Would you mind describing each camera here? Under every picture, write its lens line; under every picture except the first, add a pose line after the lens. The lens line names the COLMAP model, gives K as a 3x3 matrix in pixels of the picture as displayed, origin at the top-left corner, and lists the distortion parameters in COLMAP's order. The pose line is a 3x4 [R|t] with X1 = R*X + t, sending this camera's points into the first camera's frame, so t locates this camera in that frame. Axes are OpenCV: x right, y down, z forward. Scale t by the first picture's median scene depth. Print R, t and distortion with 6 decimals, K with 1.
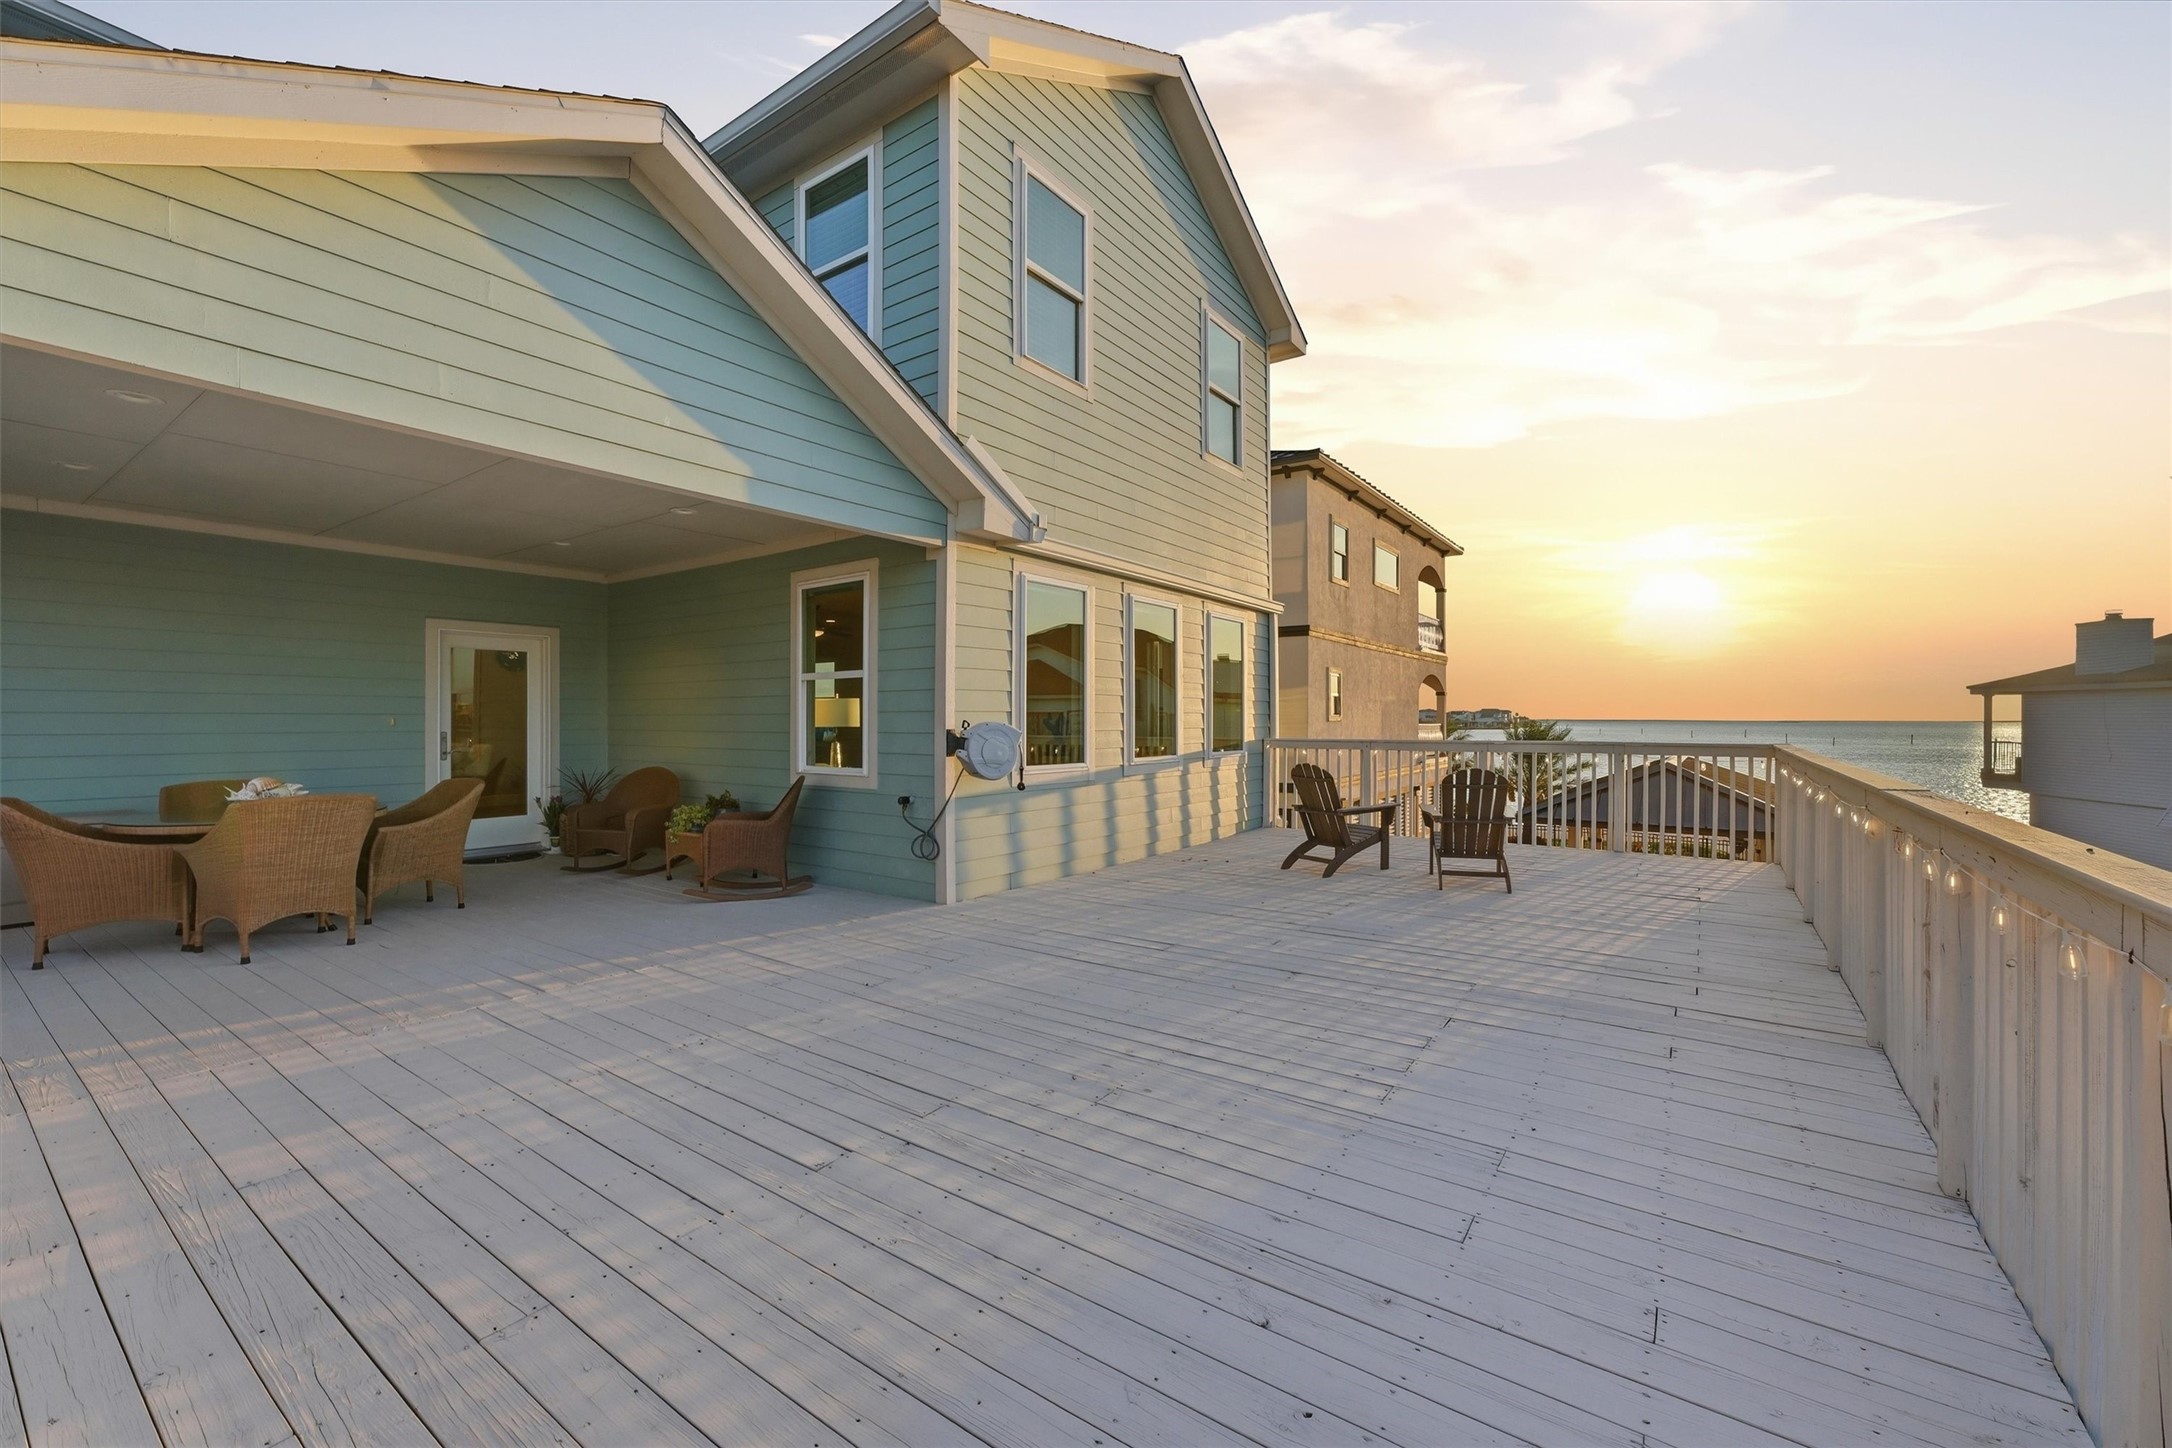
lens RADIAL K [[886.6, 0, 1082.1], [0, 886.6, 719.7], [0, 0, 1]] dist [-0.009109, 0.000561]
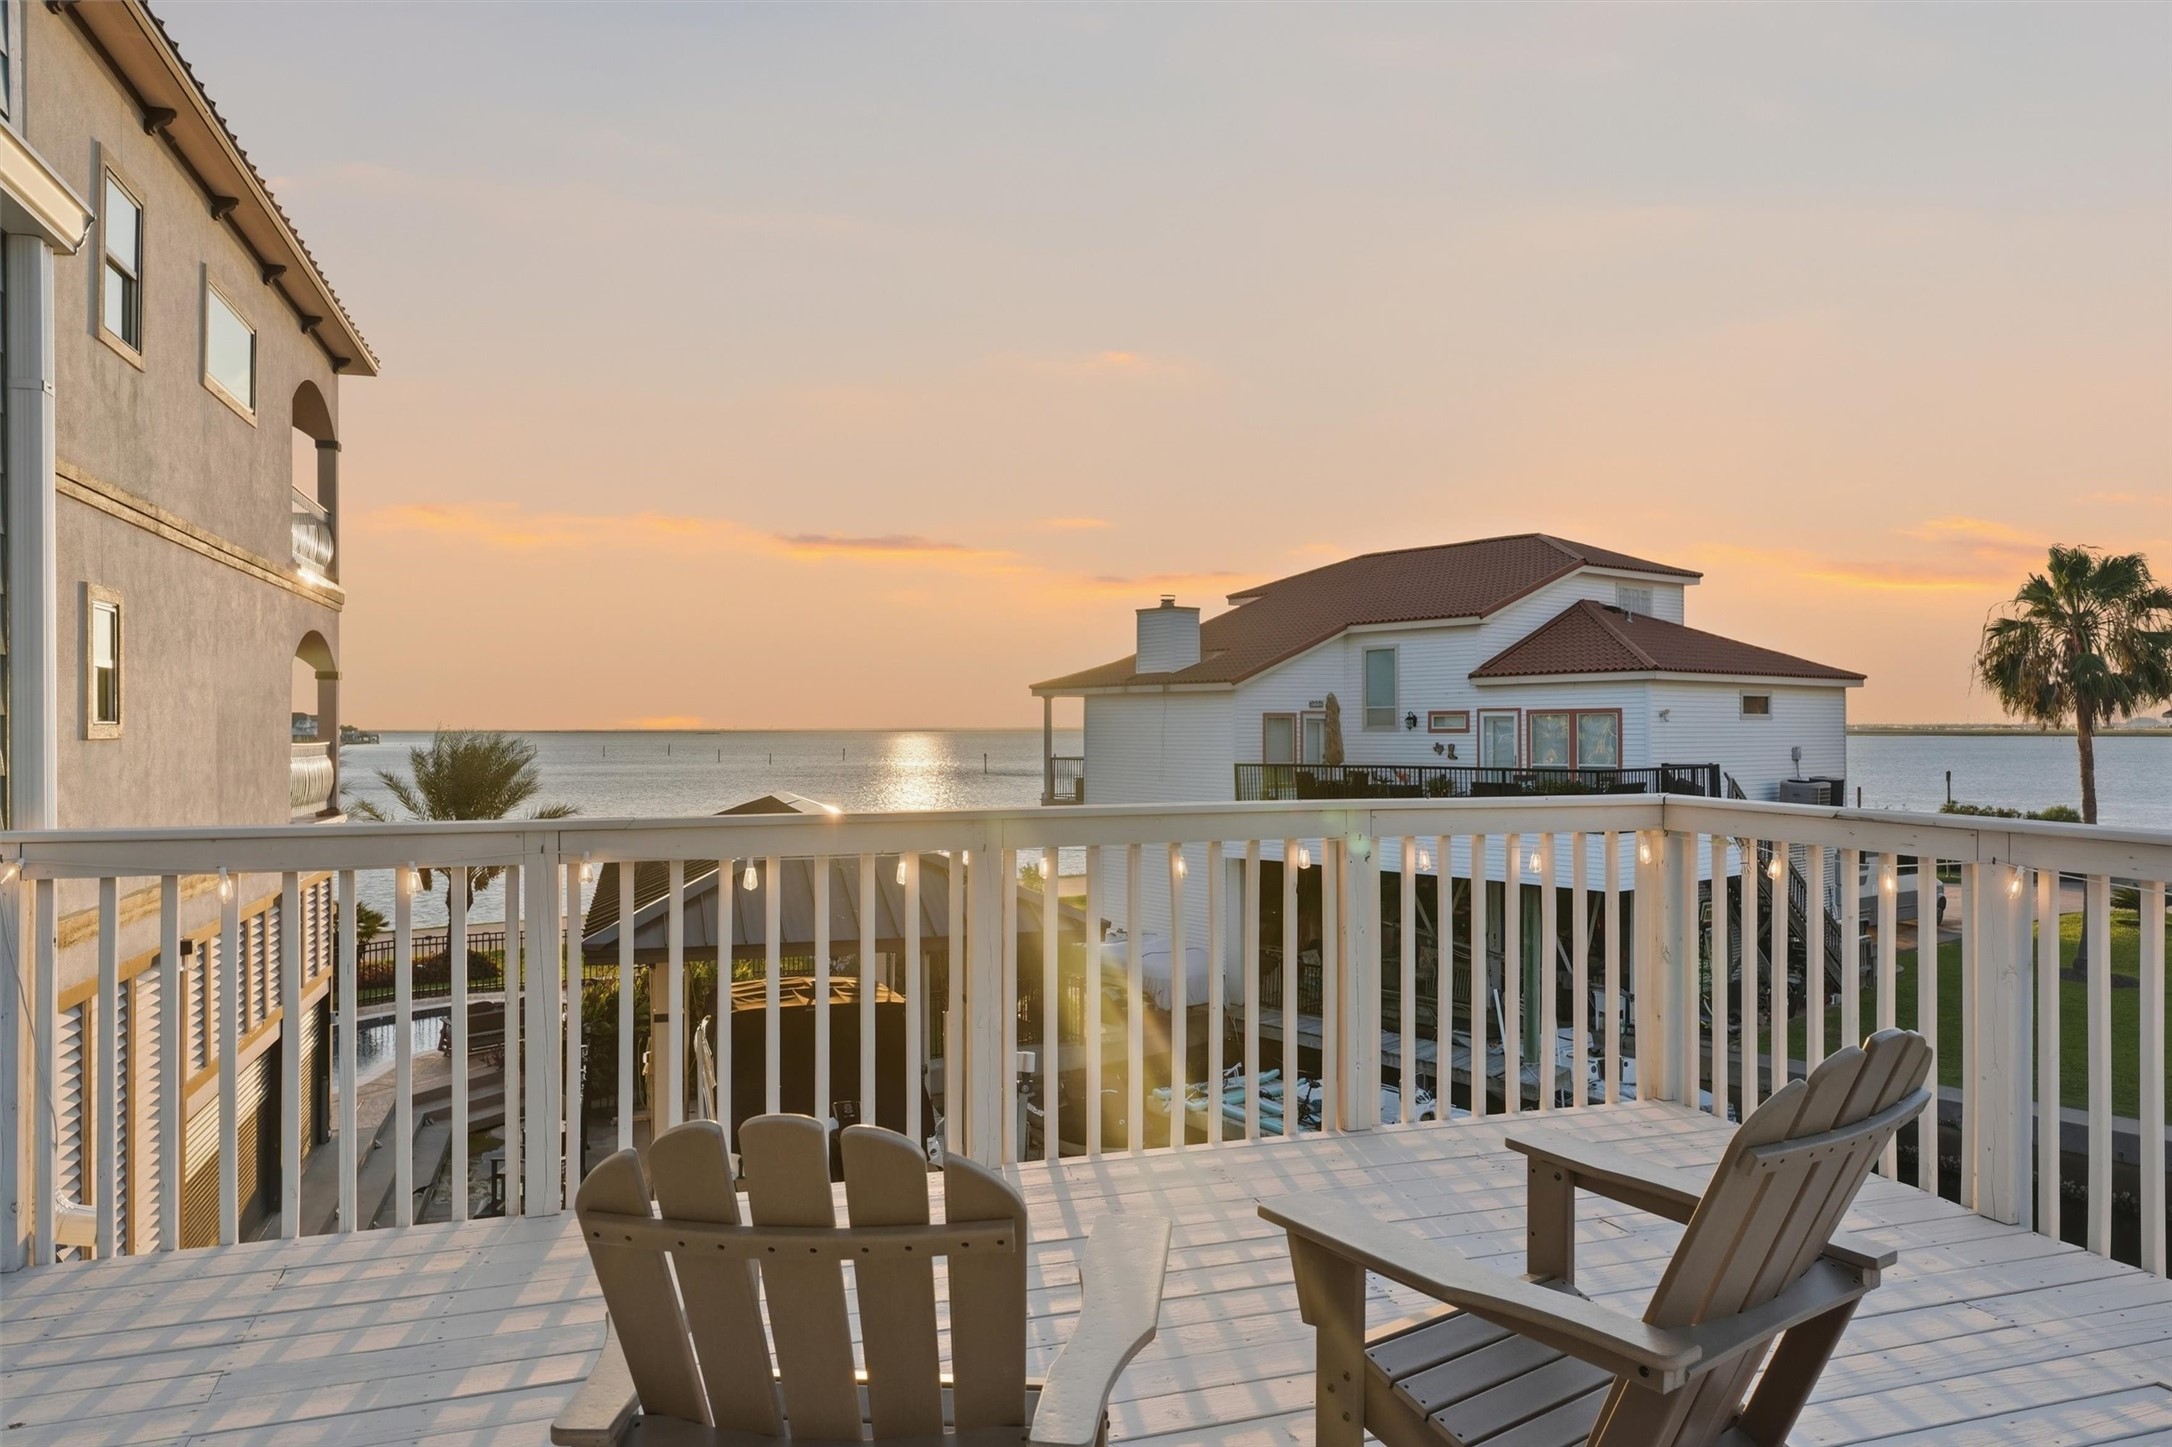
lens RADIAL K [[1460.8, 0, 1088.9], [0, 1460.8, 720.5], [0, 0, 1]] dist [-0.003102, -0.003935]
pose [[0.596293, 0.001704, 0.802765, 0.041111], [0.004459, 0.999975, -0.005434, -0.000646], [-0.802754, 0.006820, 0.596271, 0.253591]]
